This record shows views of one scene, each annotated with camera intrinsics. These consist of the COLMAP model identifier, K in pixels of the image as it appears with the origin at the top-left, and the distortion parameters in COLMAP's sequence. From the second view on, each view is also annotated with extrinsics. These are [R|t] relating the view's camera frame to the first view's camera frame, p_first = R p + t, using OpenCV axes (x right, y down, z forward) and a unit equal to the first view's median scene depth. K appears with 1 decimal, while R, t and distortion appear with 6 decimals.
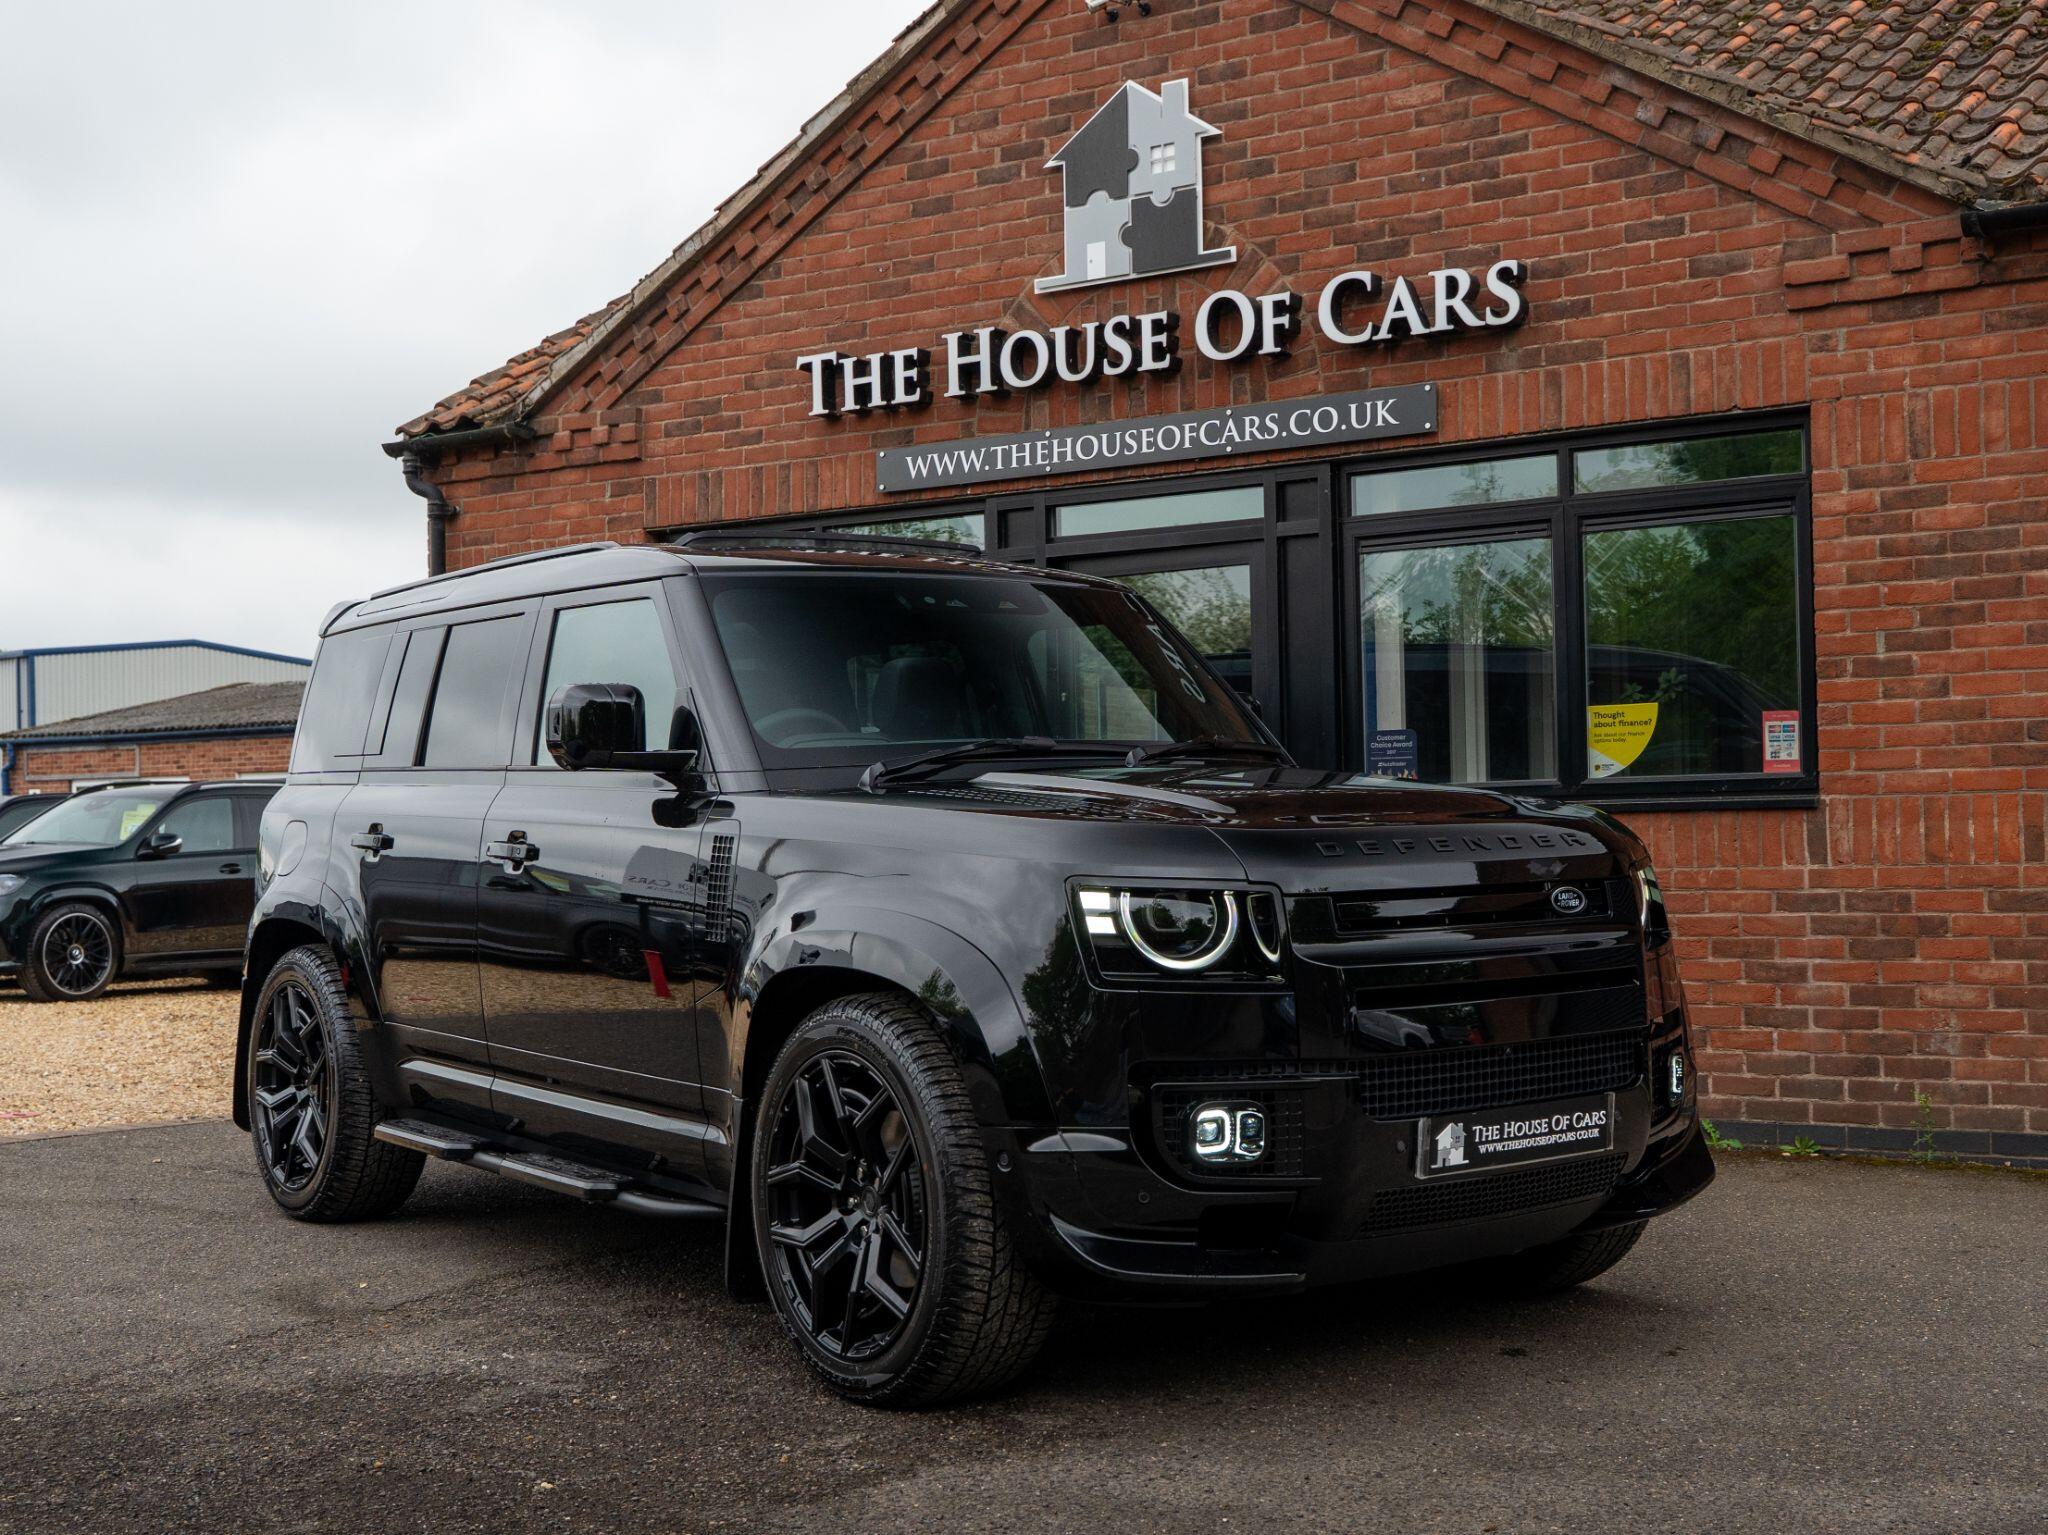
lens RADIAL K [[2325.9, 0, 1054.0], [0, 2325.9, 817.1], [0, 0, 1]] dist [-0.001982, 0.000000]
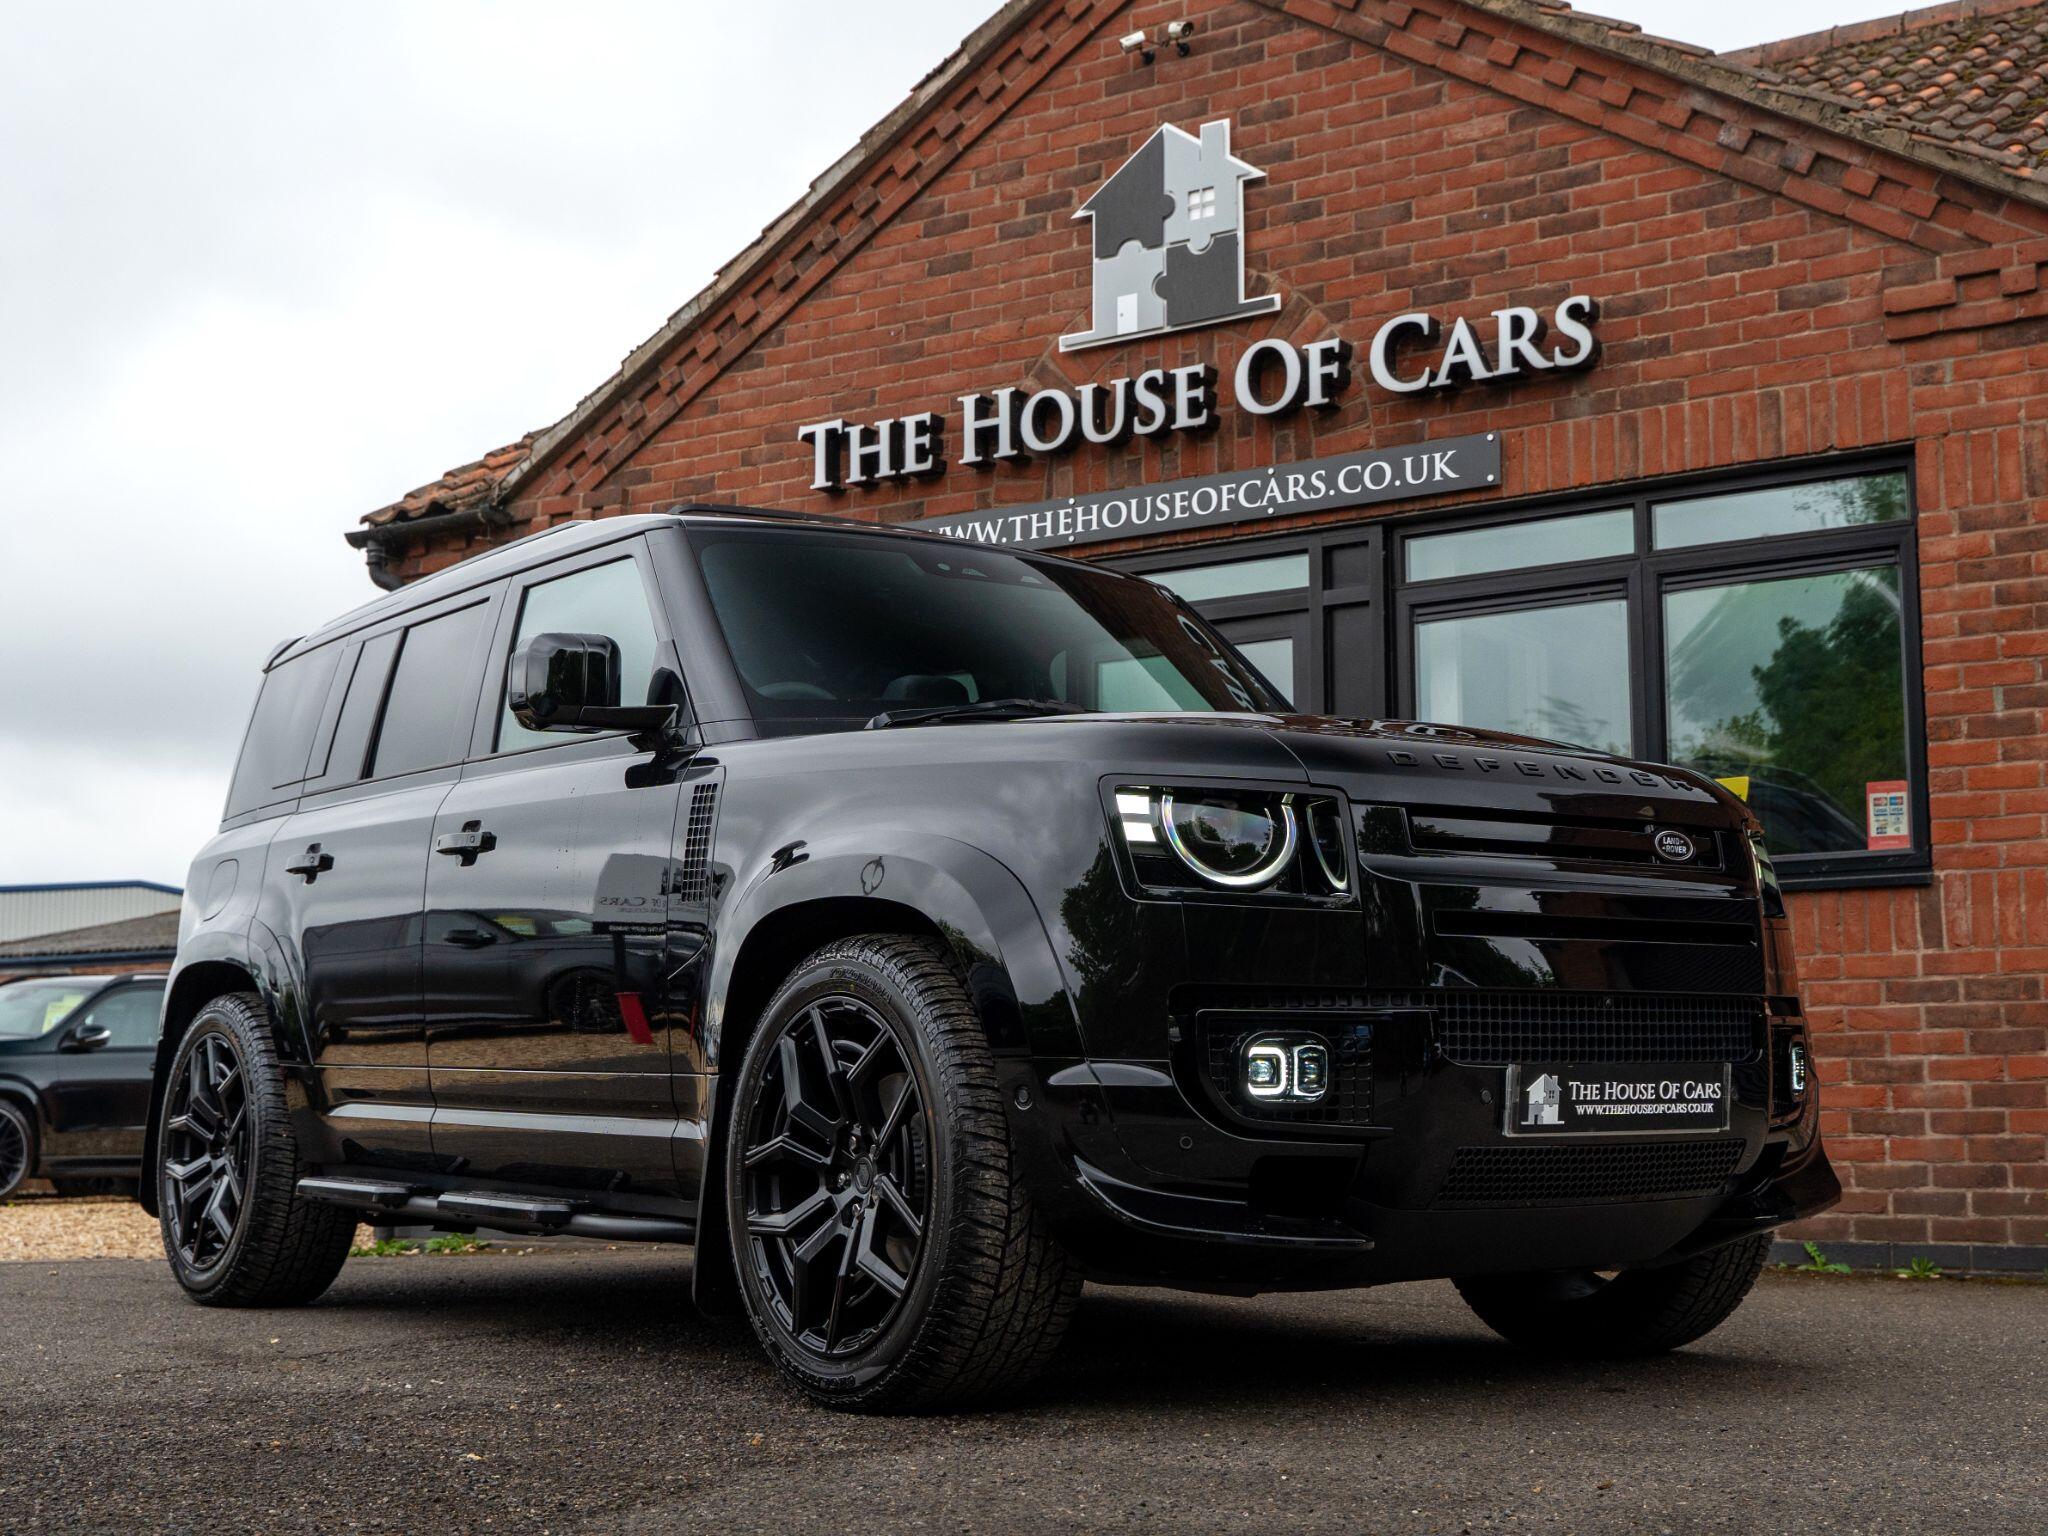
lens RADIAL K [[2508.8, 0, 1054.0], [0, 2508.8, 843.3], [0, 0, 1]] dist [0.000622, 0.000000]
pose [[0.999874, 0.015279, -0.004366, -0.003573], [-0.015628, 0.995229, -0.096311, 0.069626], [0.002874, 0.096367, 0.995342, 0.035463]]
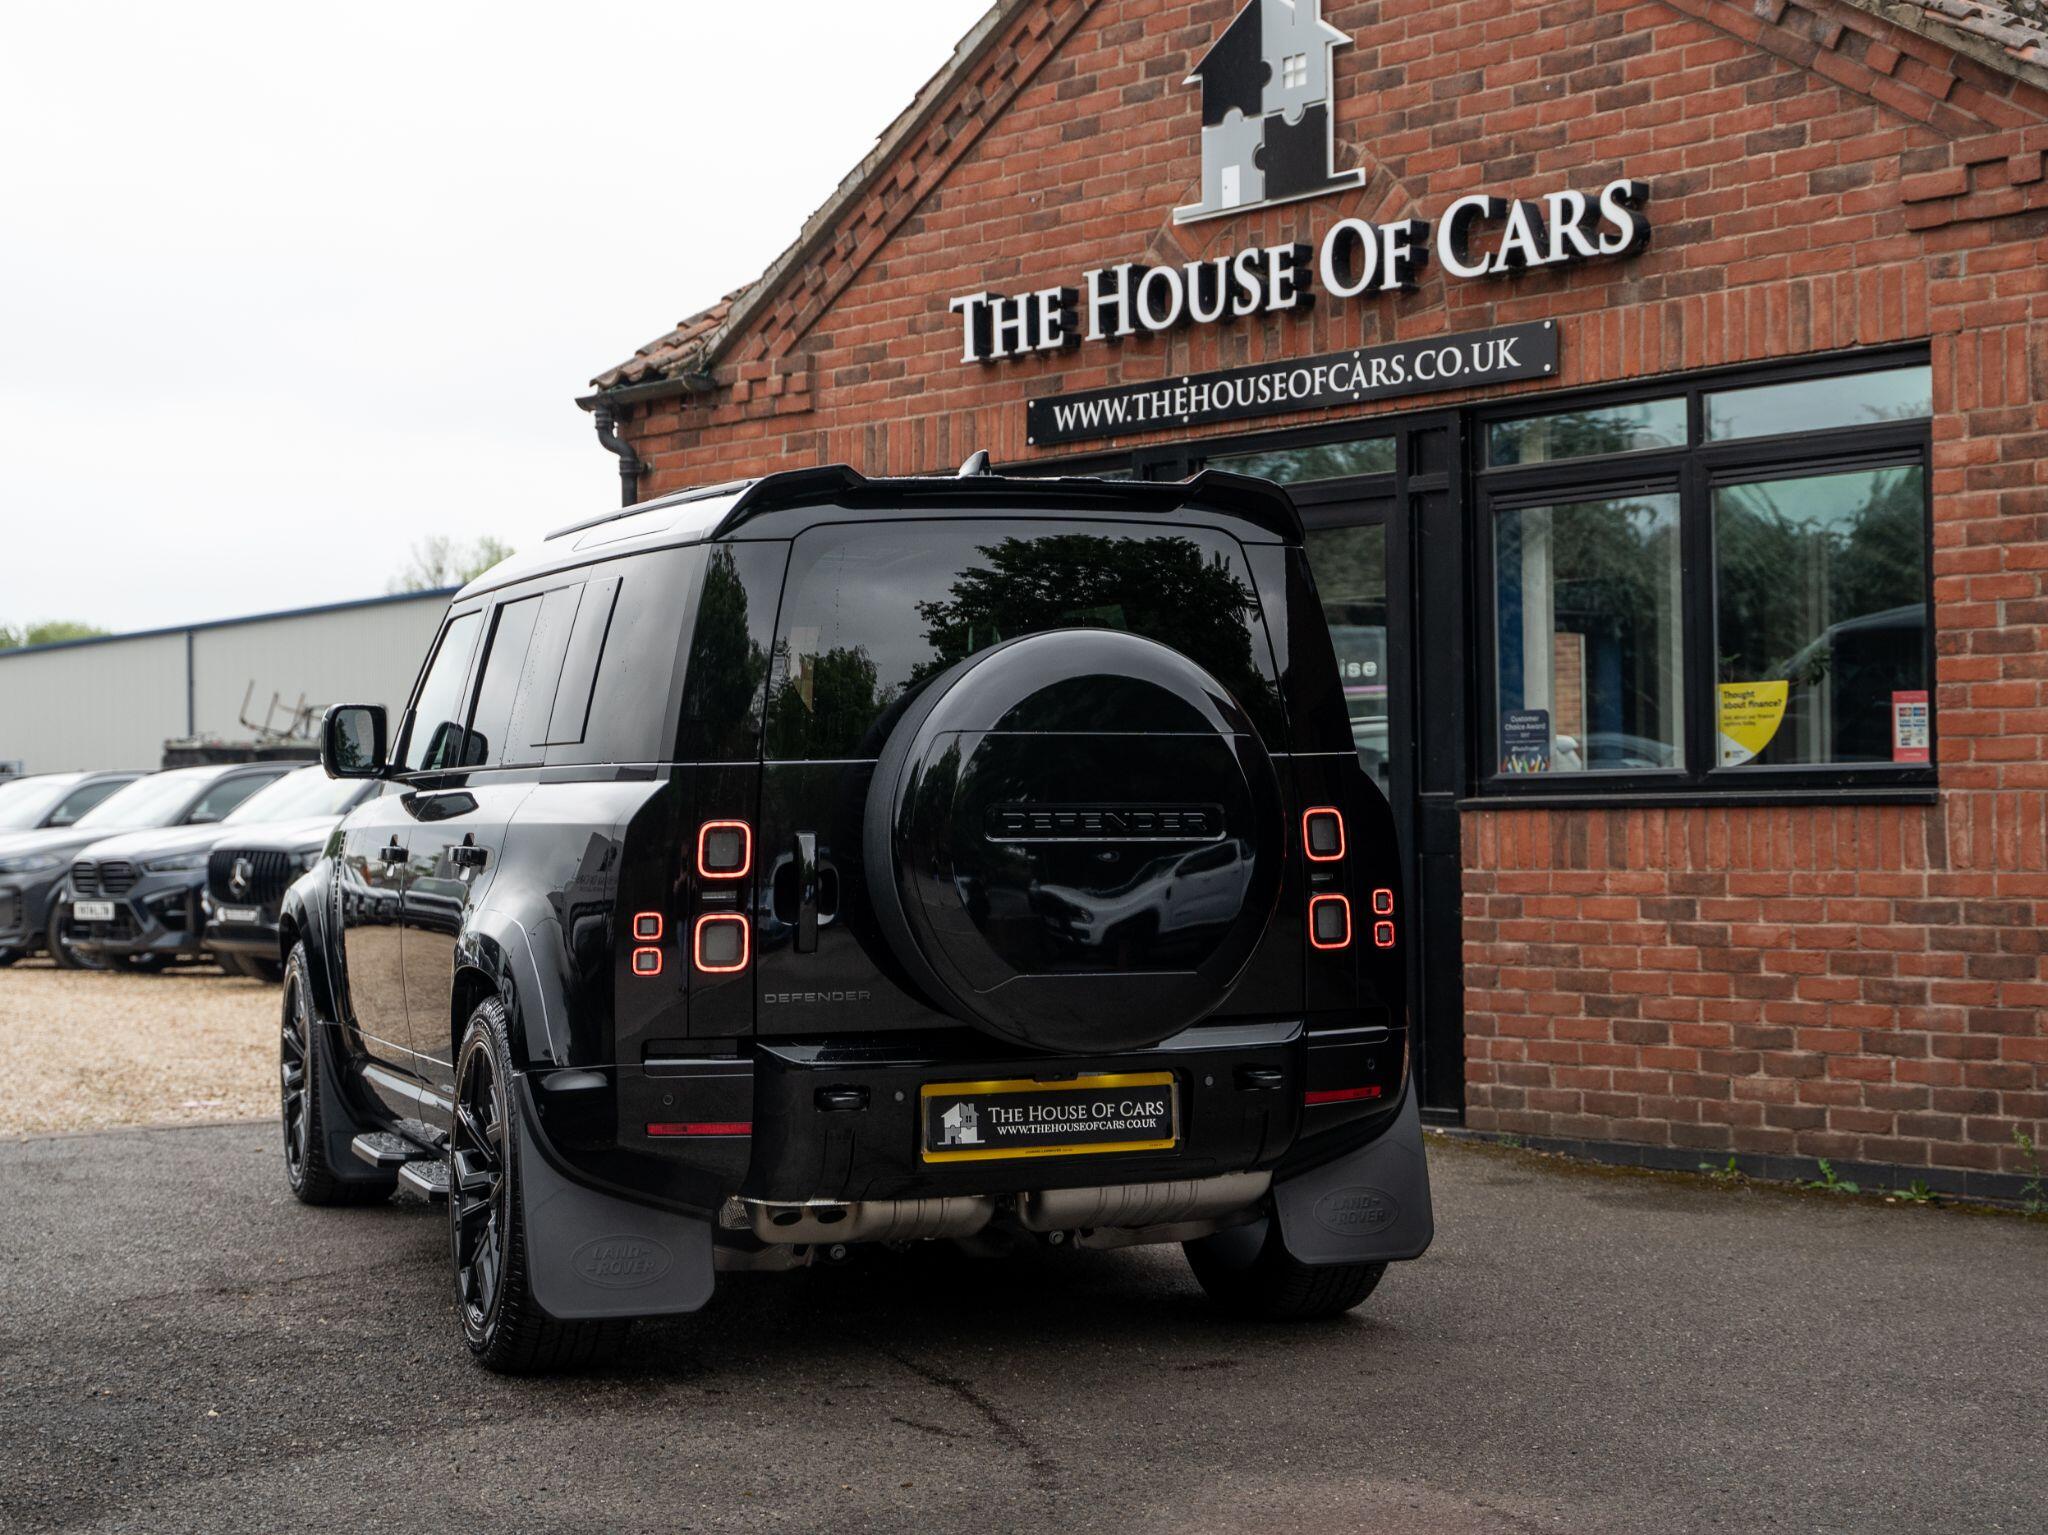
lens RADIAL K [[3010.4, 0, 957.8], [0, 3010.4, 813.5], [0, 0, 1]] dist [0.000817, 0.000000]
pose [[0.961248, 0.003592, -0.275663, 0.255940], [0.000661, 0.999882, 0.015333, -0.015996], [0.275686, -0.014921, 0.961132, -0.162761]]
